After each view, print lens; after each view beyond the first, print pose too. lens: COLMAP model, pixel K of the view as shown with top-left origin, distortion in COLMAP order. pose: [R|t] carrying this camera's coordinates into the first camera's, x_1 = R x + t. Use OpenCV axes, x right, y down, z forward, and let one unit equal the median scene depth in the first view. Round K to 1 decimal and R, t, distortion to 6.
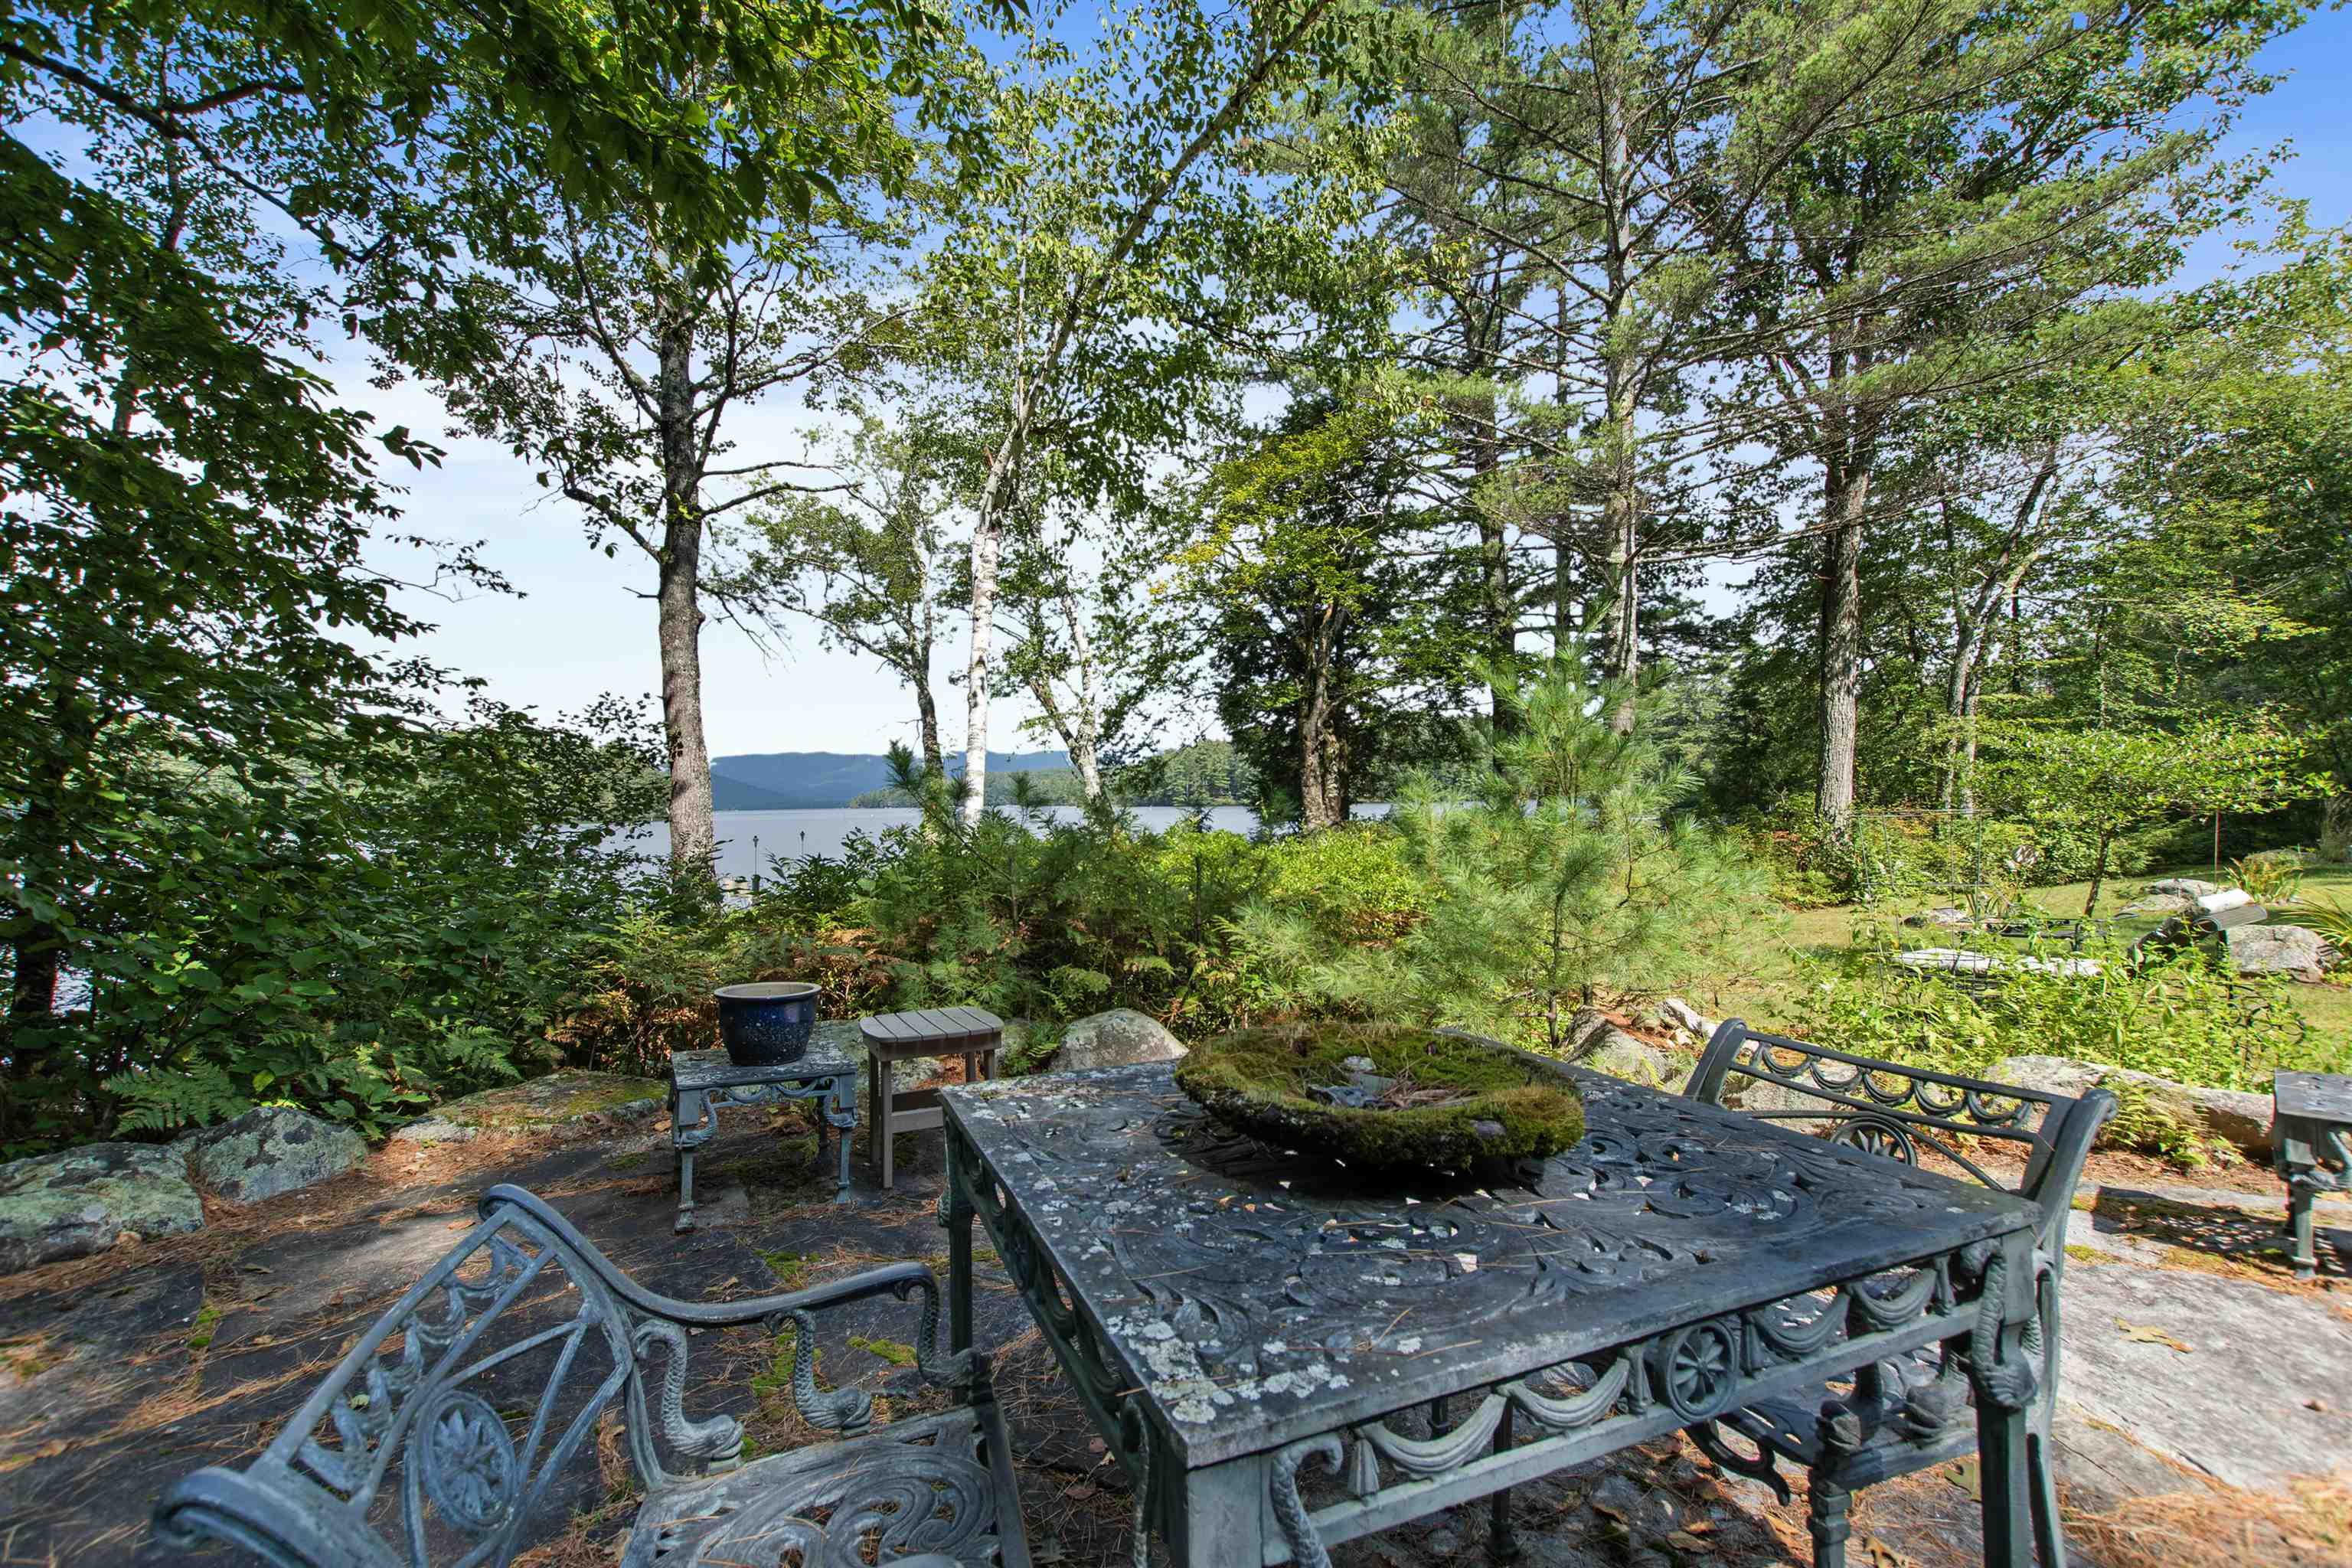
lens RADIAL K [[1043.4, 0, 1177.7], [0, 1043.4, 796.3], [0, 0, 1]] dist [0.003424, -0.000231]
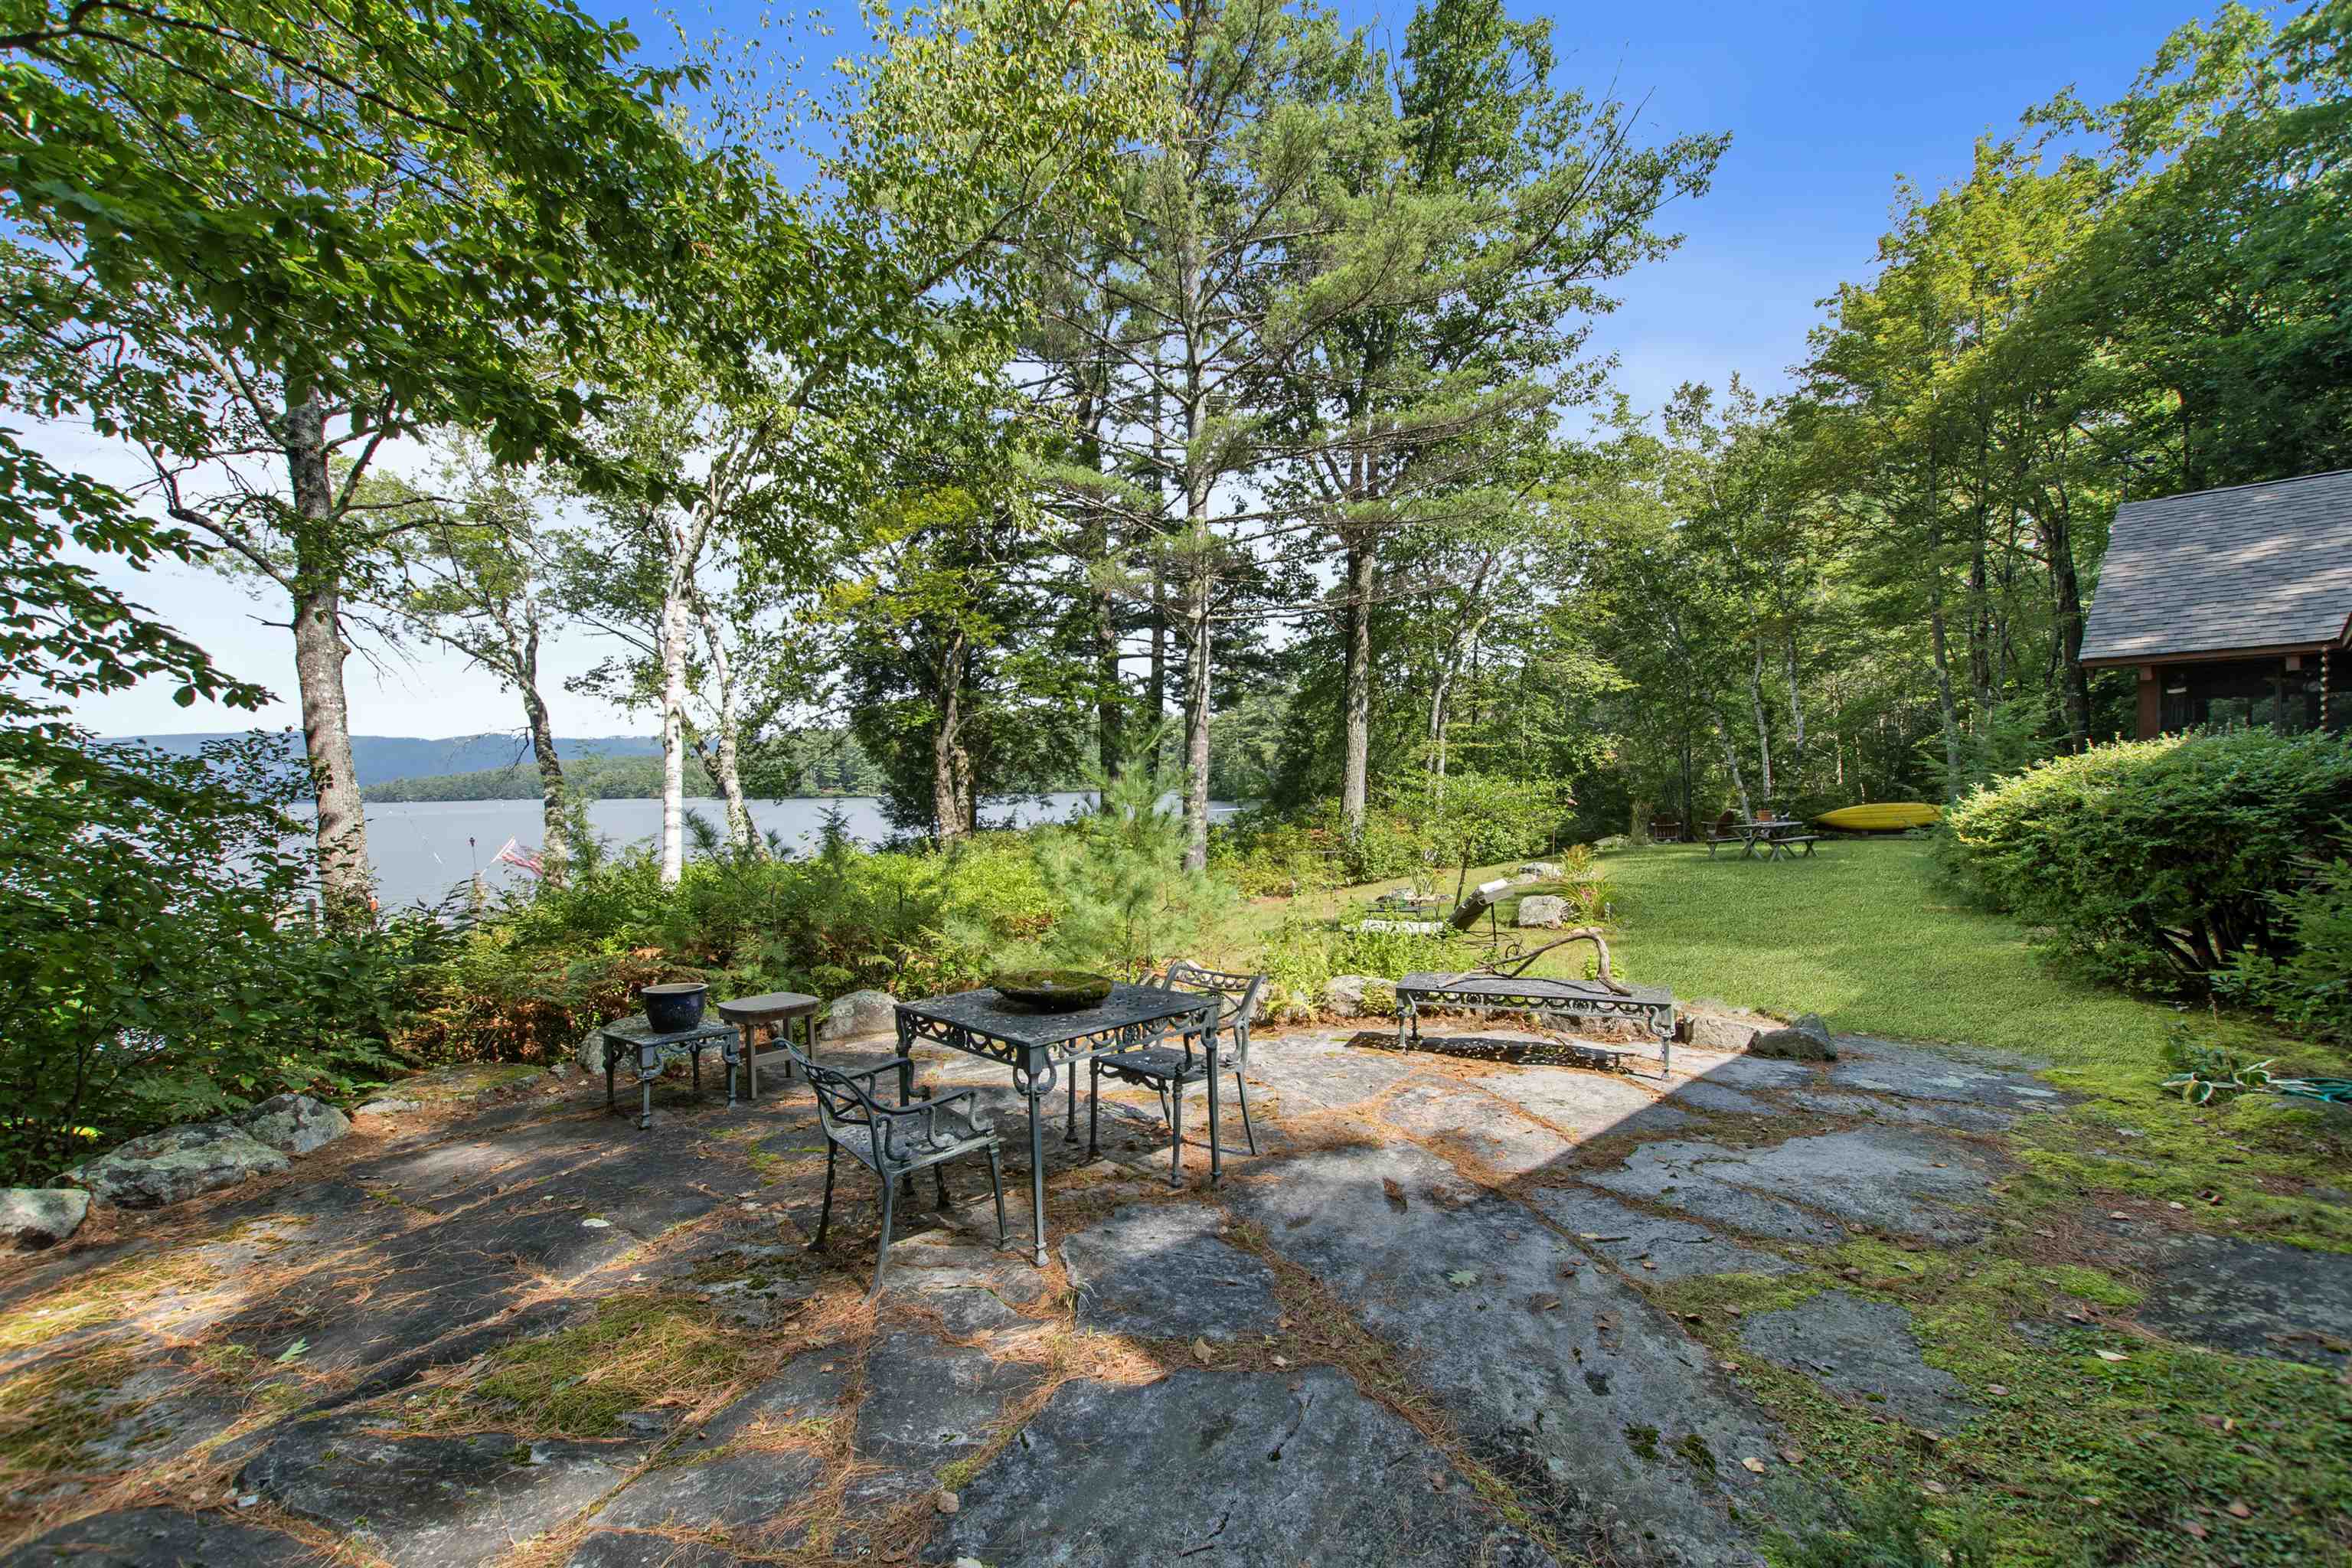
lens RADIAL K [[1043.4, 0, 1172.2], [0, 1043.4, 784.9], [0, 0, 1]] dist [0.003424, -0.000231]
pose [[0.935876, -0.004288, 0.352303, -0.036879], [0.004257, 0.999991, 0.000863, -0.021334], [-0.352303, 0.000692, 0.935886, -0.130726]]
